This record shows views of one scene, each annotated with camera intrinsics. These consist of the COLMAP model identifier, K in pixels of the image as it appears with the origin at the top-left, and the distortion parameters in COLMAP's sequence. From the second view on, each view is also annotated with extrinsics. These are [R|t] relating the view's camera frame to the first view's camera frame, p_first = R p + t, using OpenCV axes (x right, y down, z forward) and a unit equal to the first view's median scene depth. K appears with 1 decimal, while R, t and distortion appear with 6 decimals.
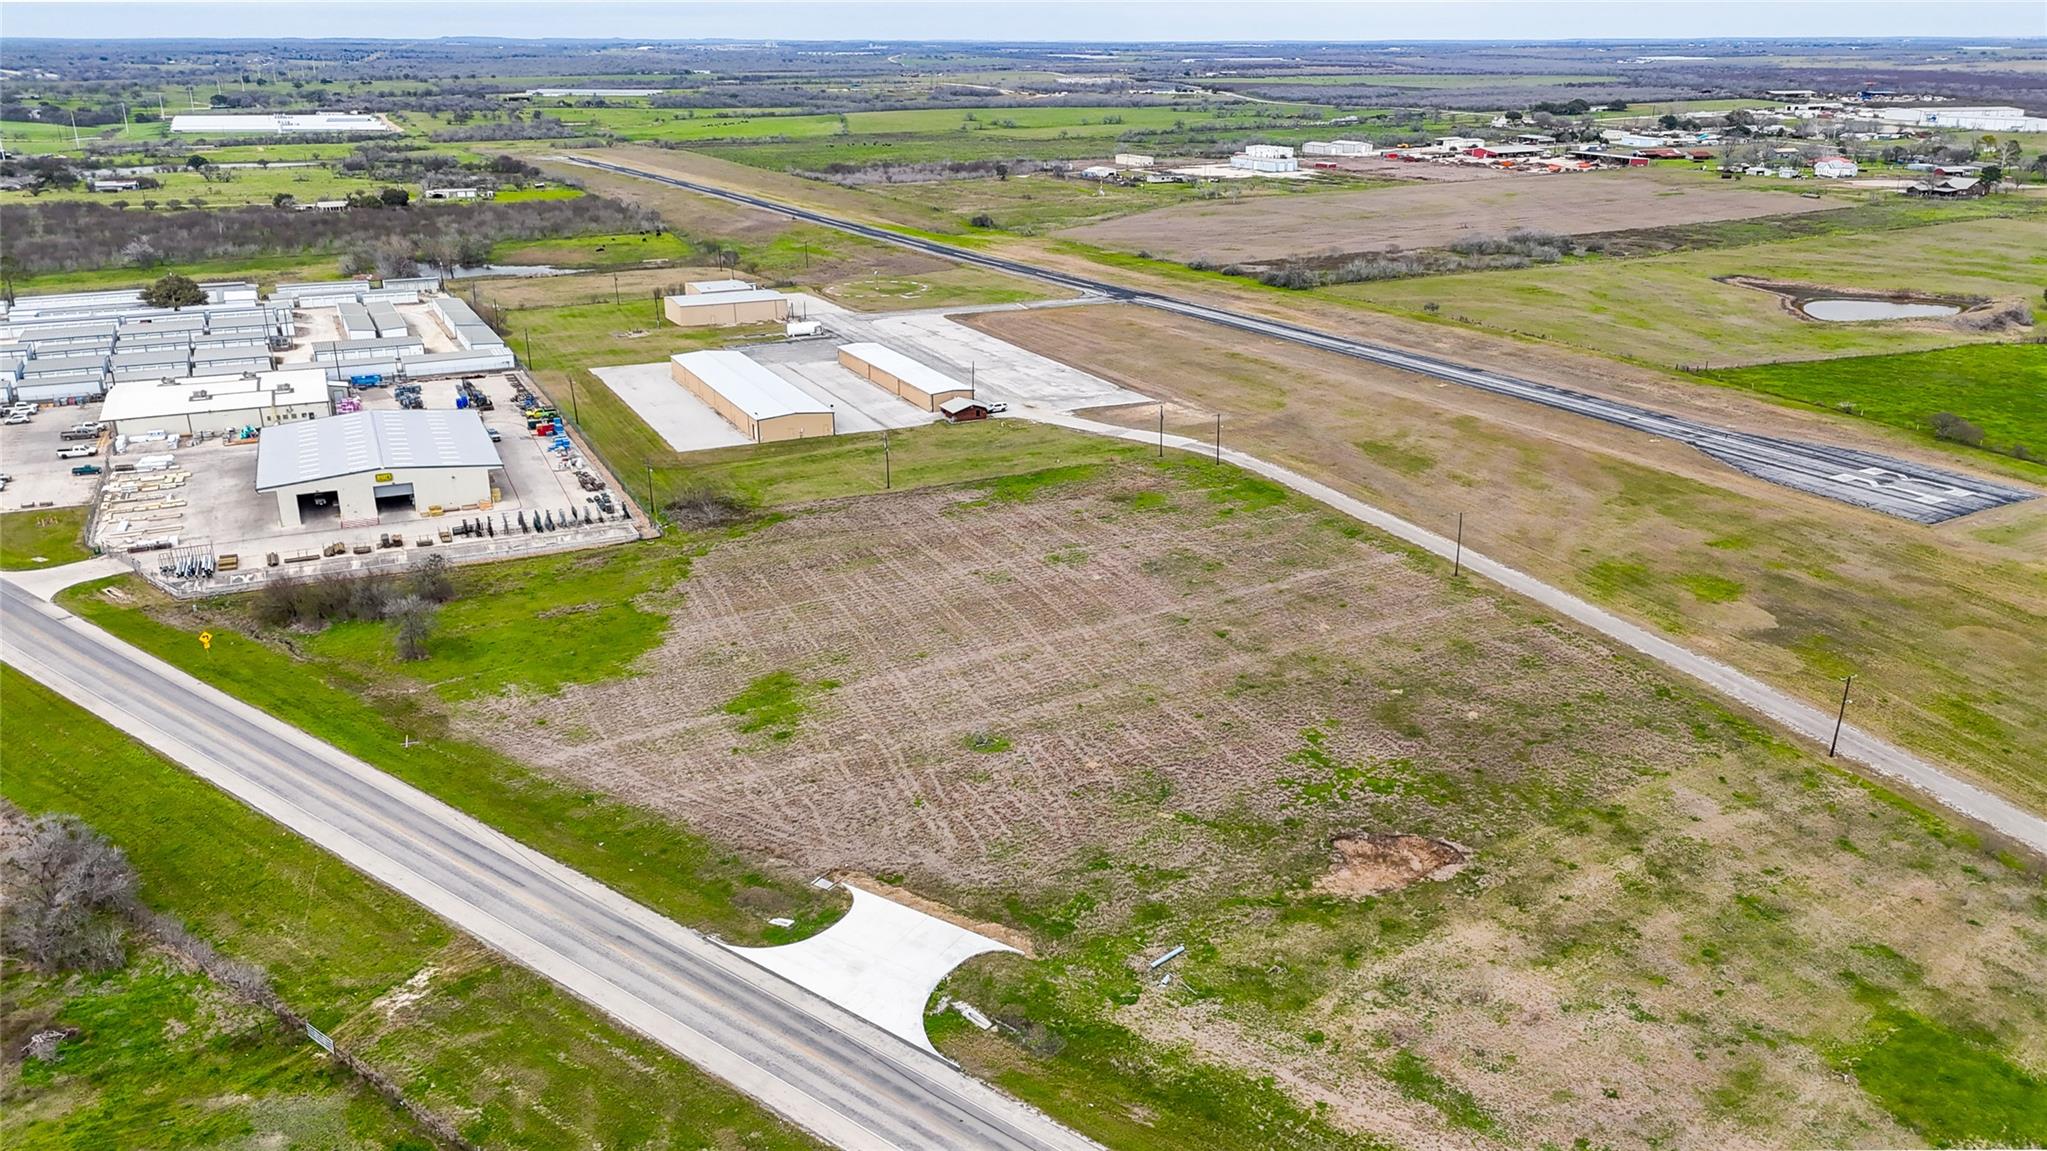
lens RADIAL K [[1509.2, 0, 1032.1], [0, 1509.2, 574.7], [0, 0, 1]] dist [0.080807, -0.080963]
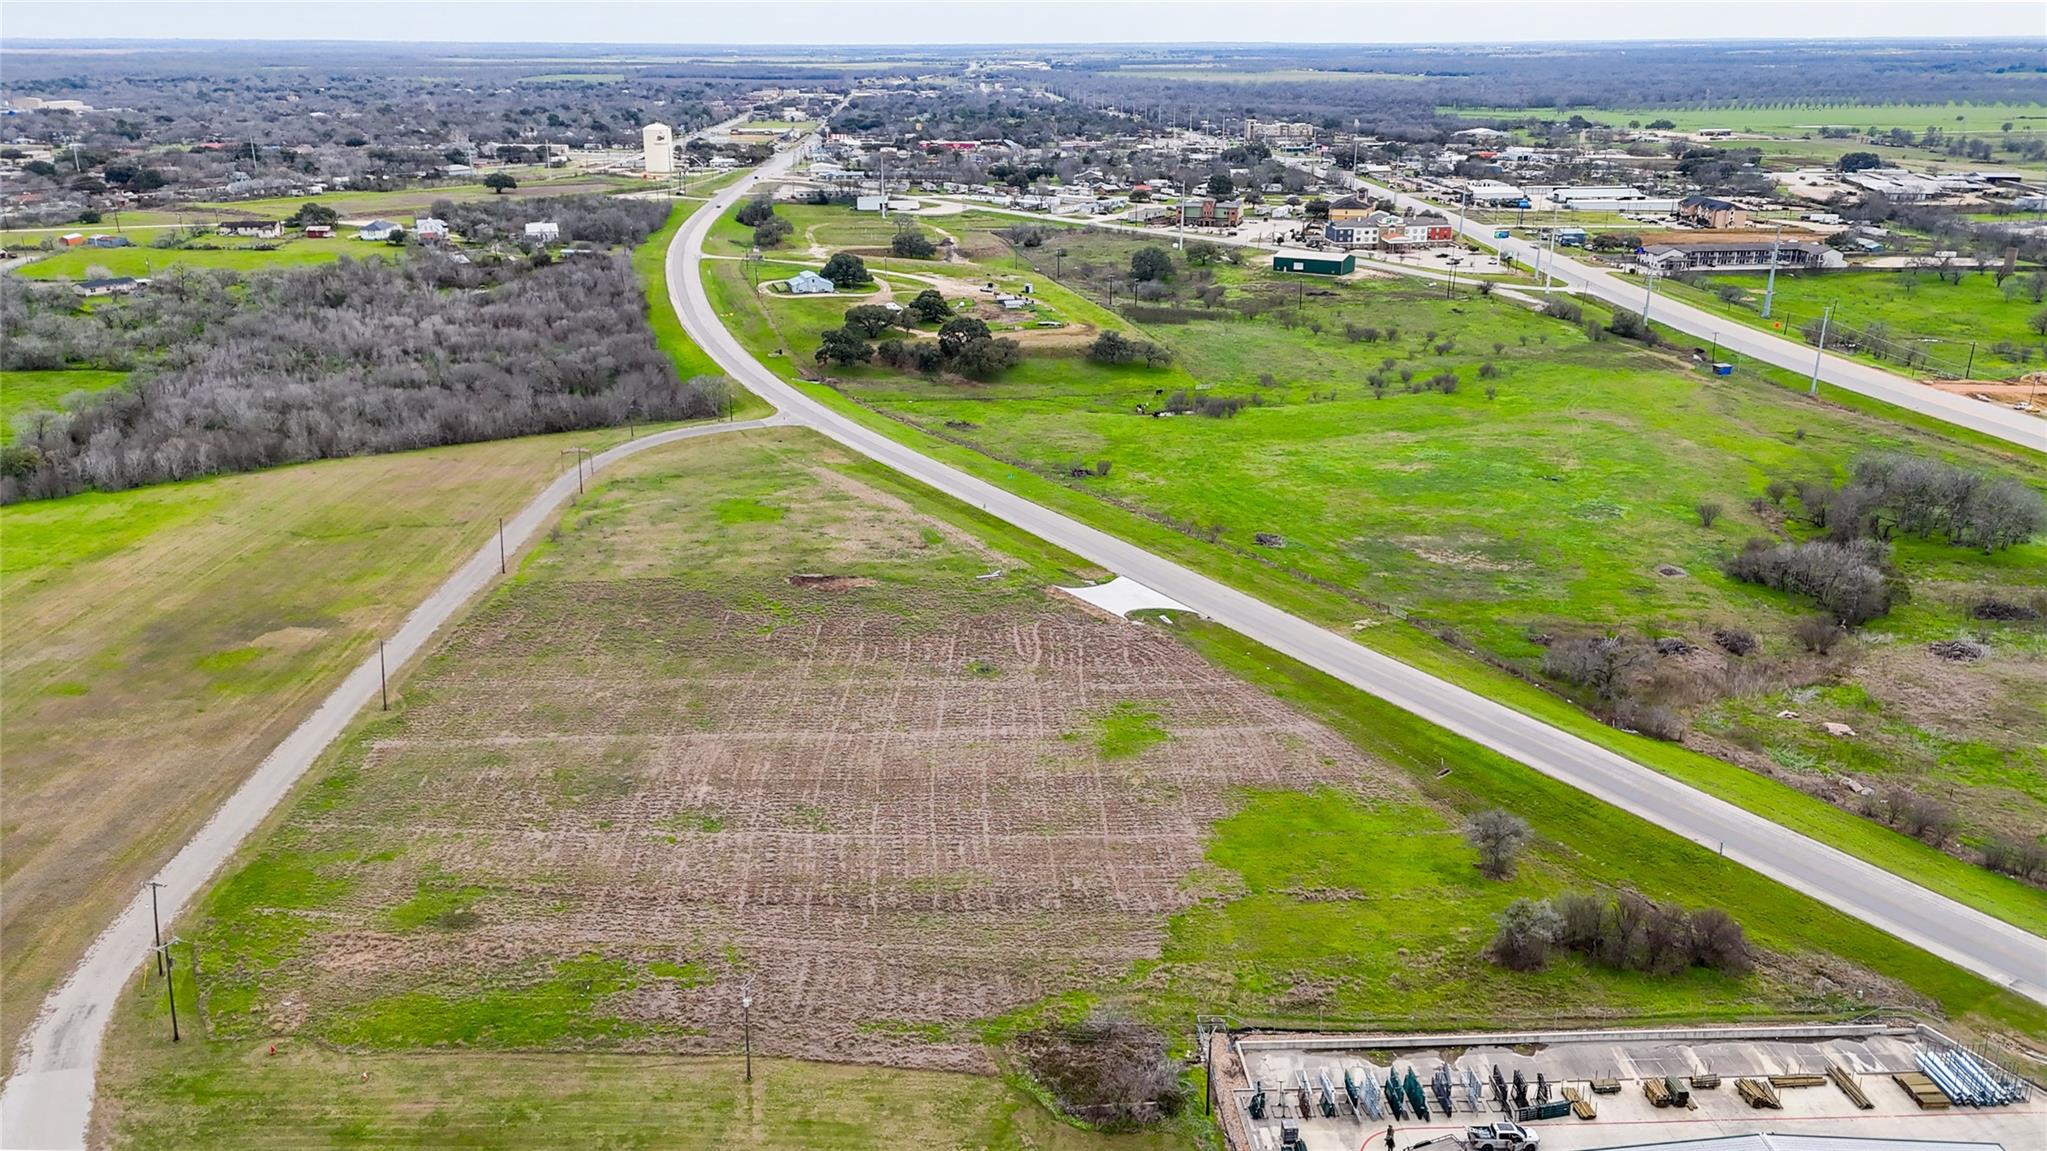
lens RADIAL K [[1530.9, 0, 1032.8], [0, 1530.9, 580.7], [0, 0, 1]] dist [0.081959, -0.085768]
pose [[-0.929346, -0.120776, 0.348898, -0.442667], [0.124448, 0.787214, 0.603992, -0.628860], [-0.347605, 0.604737, -0.716564, 1.600573]]
